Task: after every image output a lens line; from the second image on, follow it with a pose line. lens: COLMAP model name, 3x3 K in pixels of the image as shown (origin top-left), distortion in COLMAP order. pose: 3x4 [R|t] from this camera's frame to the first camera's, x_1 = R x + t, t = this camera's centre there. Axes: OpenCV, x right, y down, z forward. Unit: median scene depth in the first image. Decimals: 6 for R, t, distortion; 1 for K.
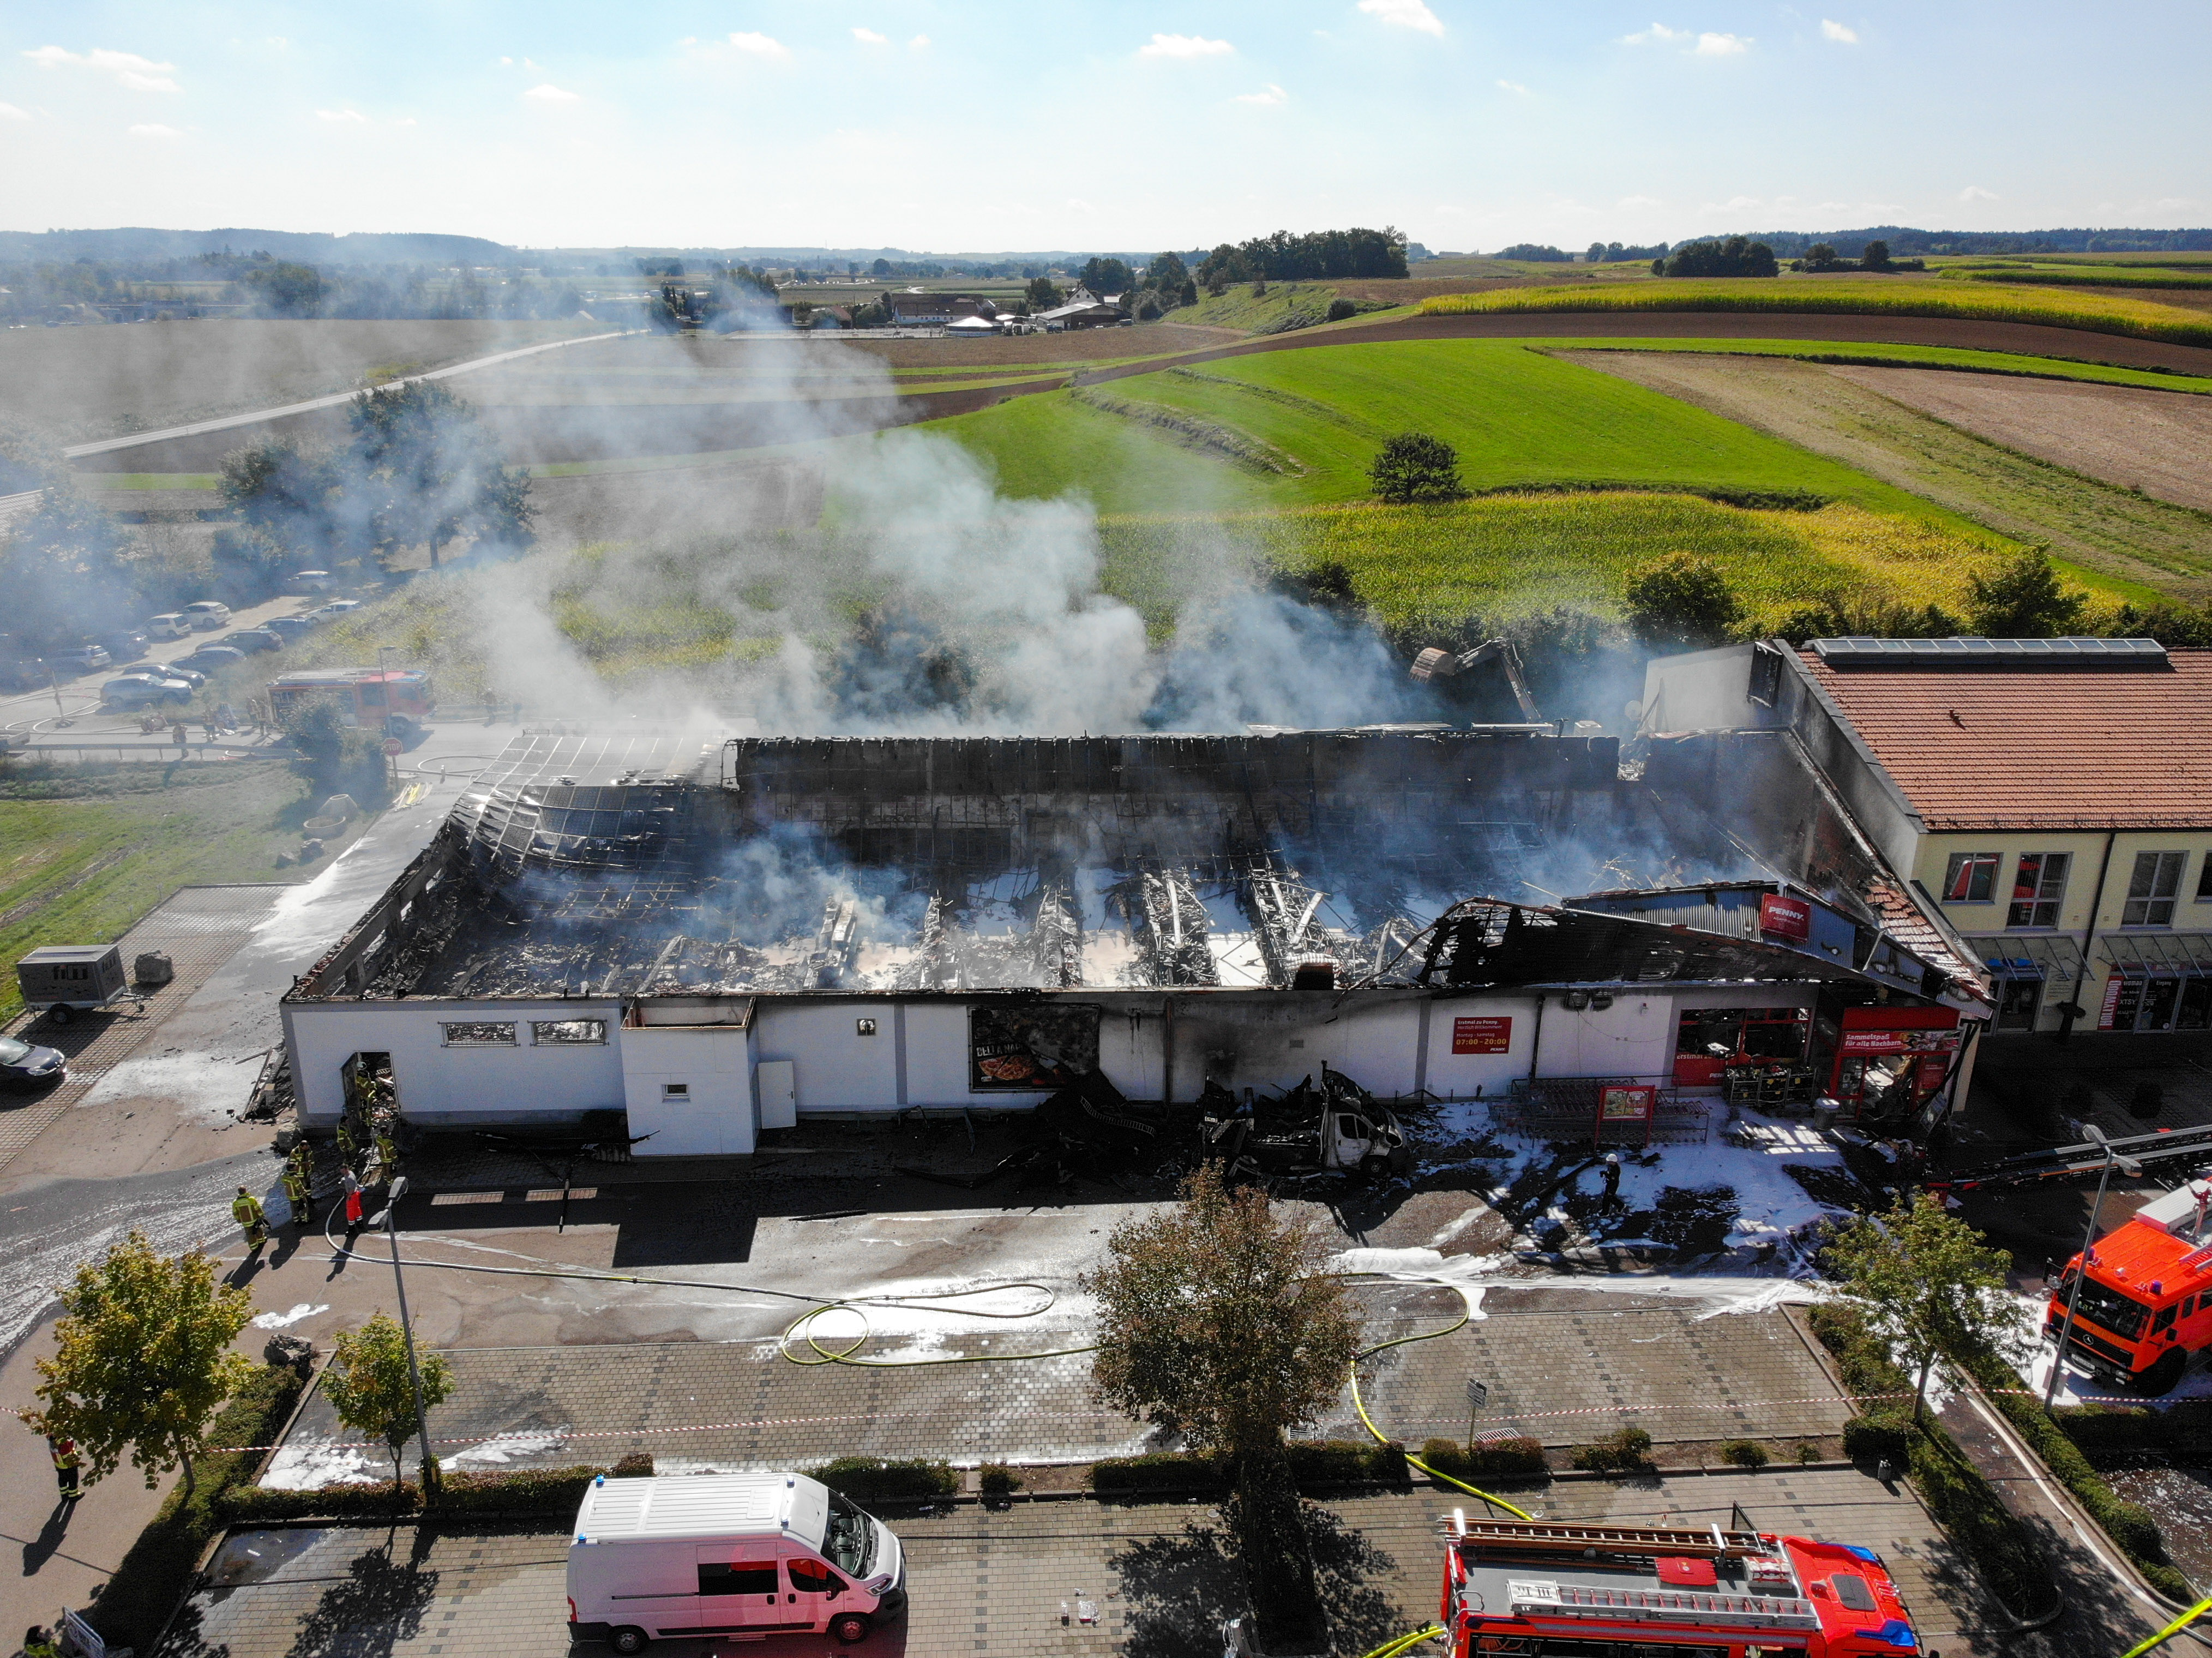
lens RADIAL K [[1641.1, 0, 1106.0], [0, 1641.1, 829.0], [0, 0, 1]] dist [-0.016700, 0.013819]
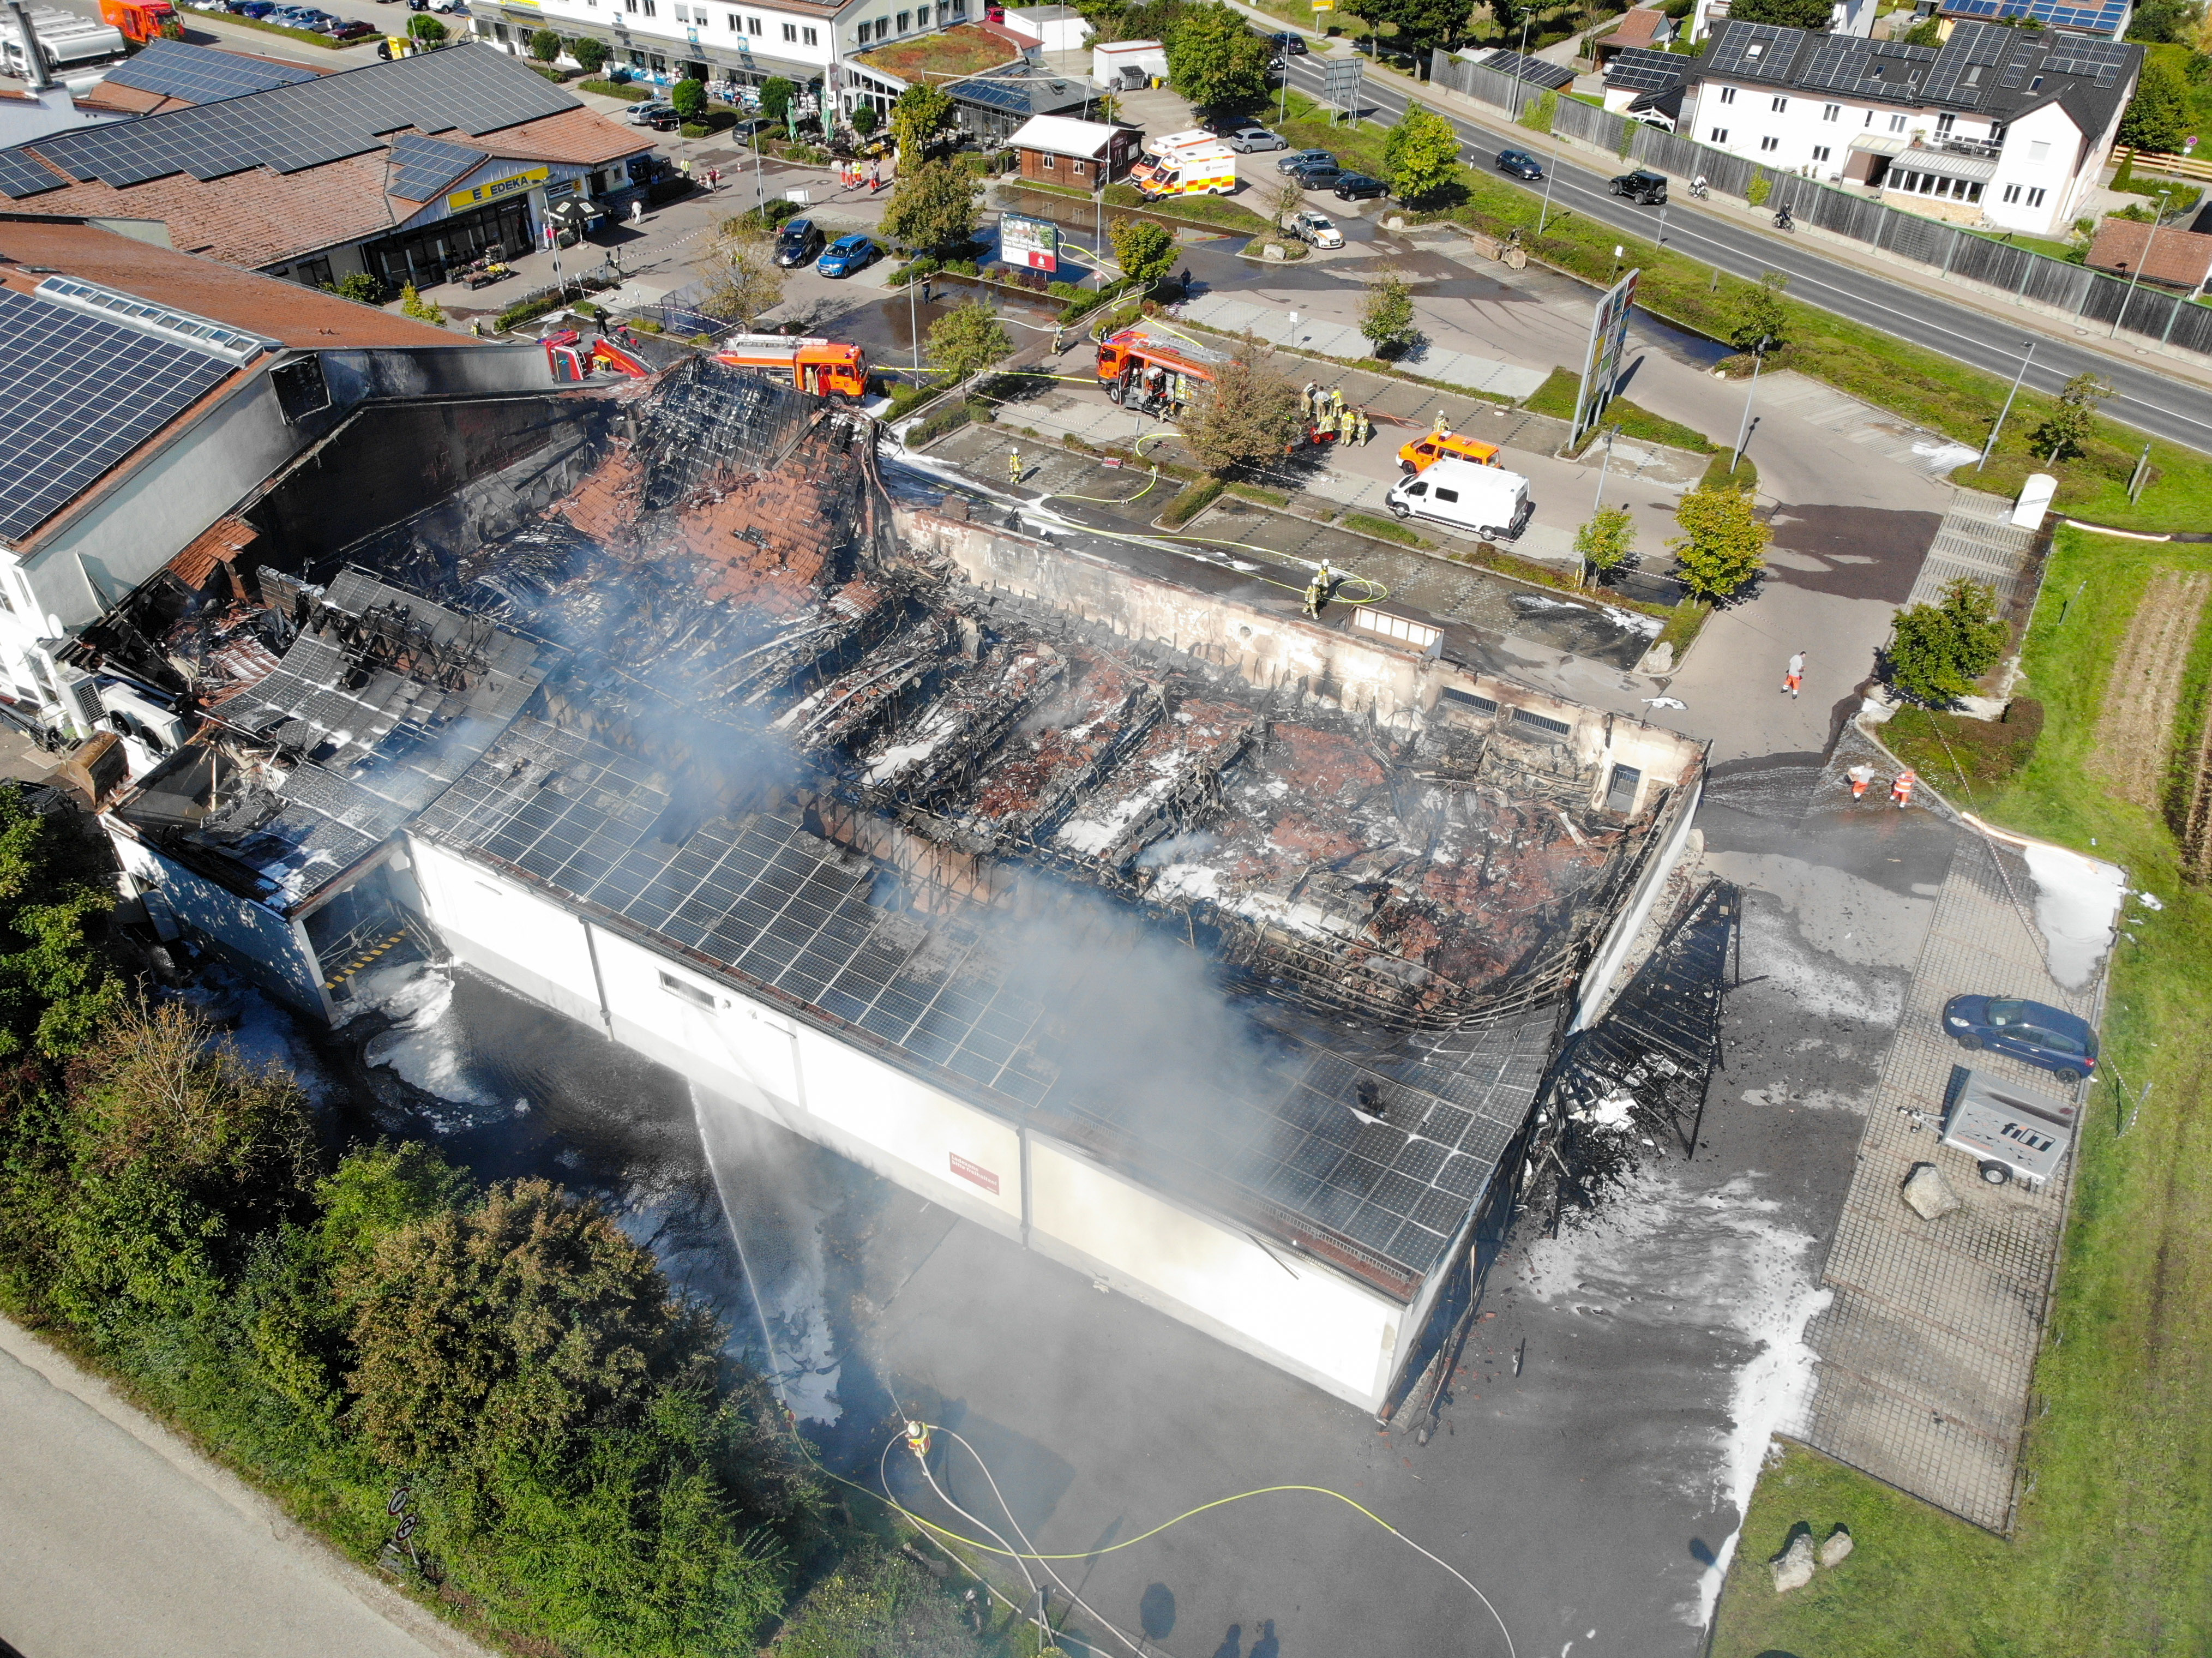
lens RADIAL K [[1641.1, 0, 1106.0], [0, 1641.1, 829.0], [0, 0, 1]] dist [-0.016700, 0.013819]
pose [[-0.827948, -0.358509, 0.431246, -0.681227], [0.157271, 0.589687, 0.792171, -0.839676], [-0.538301, 0.723699, -0.431848, 1.799209]]
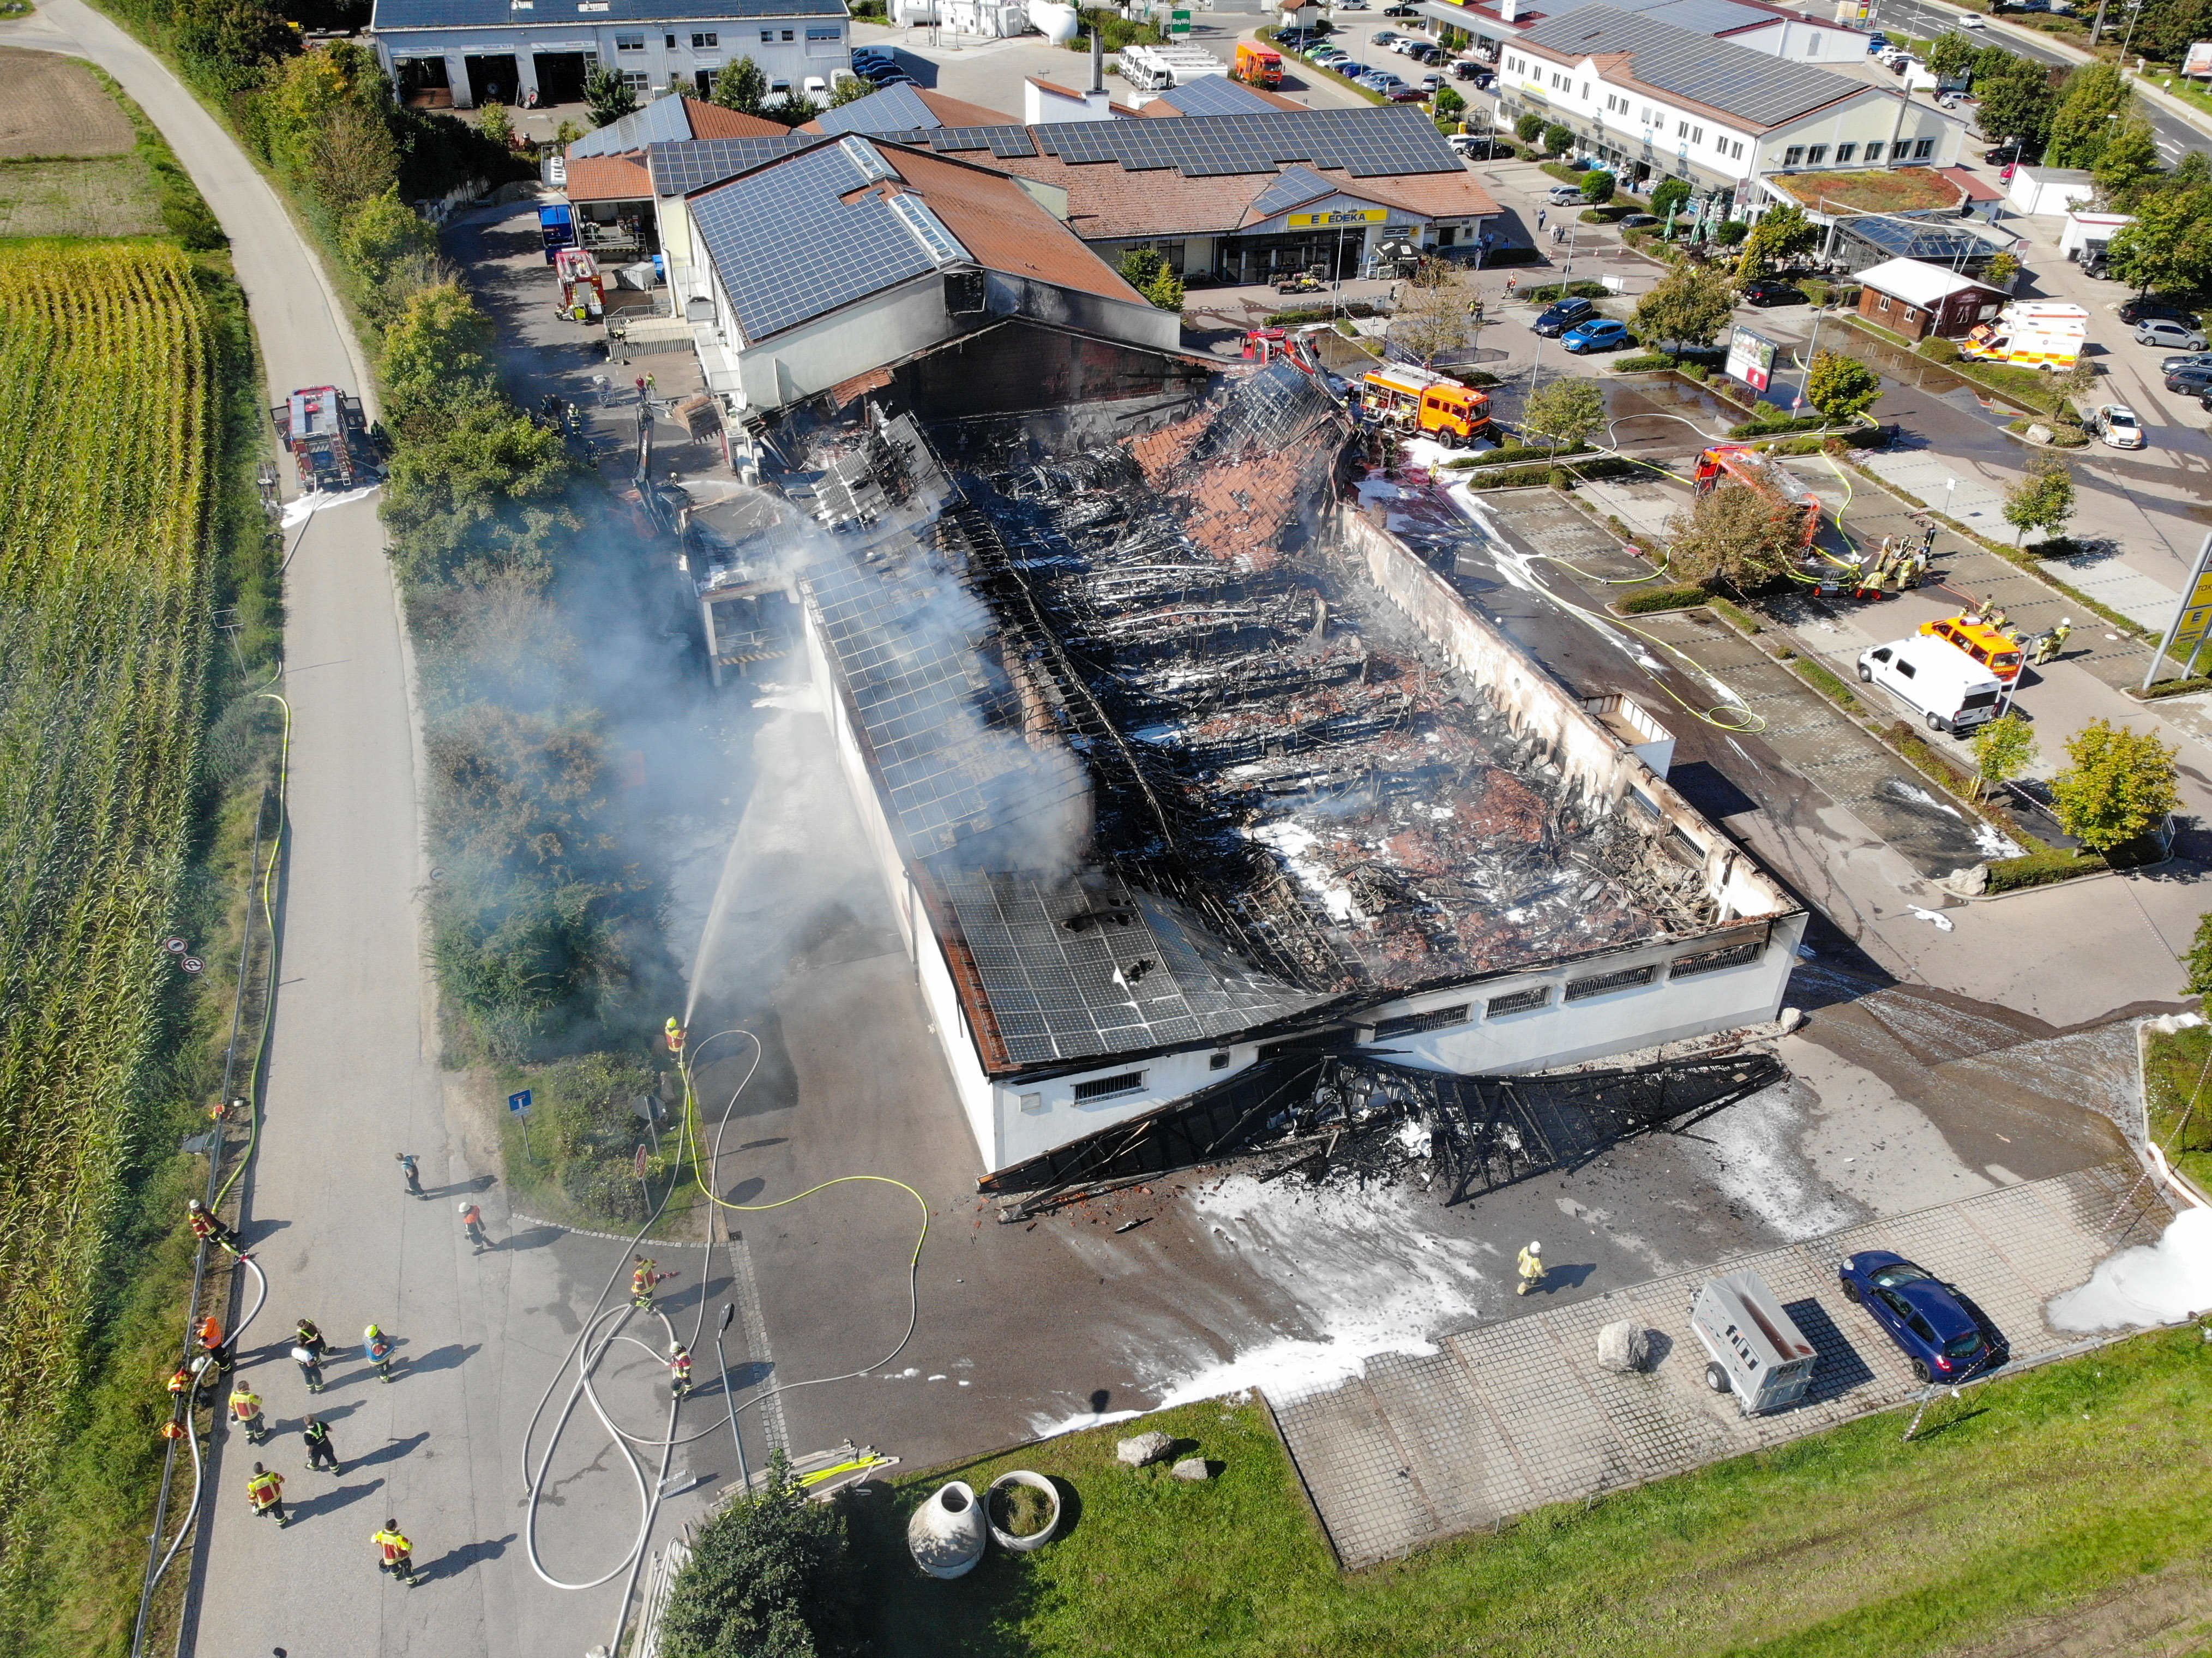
lens RADIAL K [[1655.6, 0, 1106.0], [0, 1655.6, 829.0], [0, 0, 1]] dist [-0.011180, 0.004732]
pose [[-0.256970, -0.557707, 0.789259, -1.231020], [0.292816, 0.733363, 0.613545, -0.742609], [-0.920992, 0.388770, -0.025147, 1.459905]]
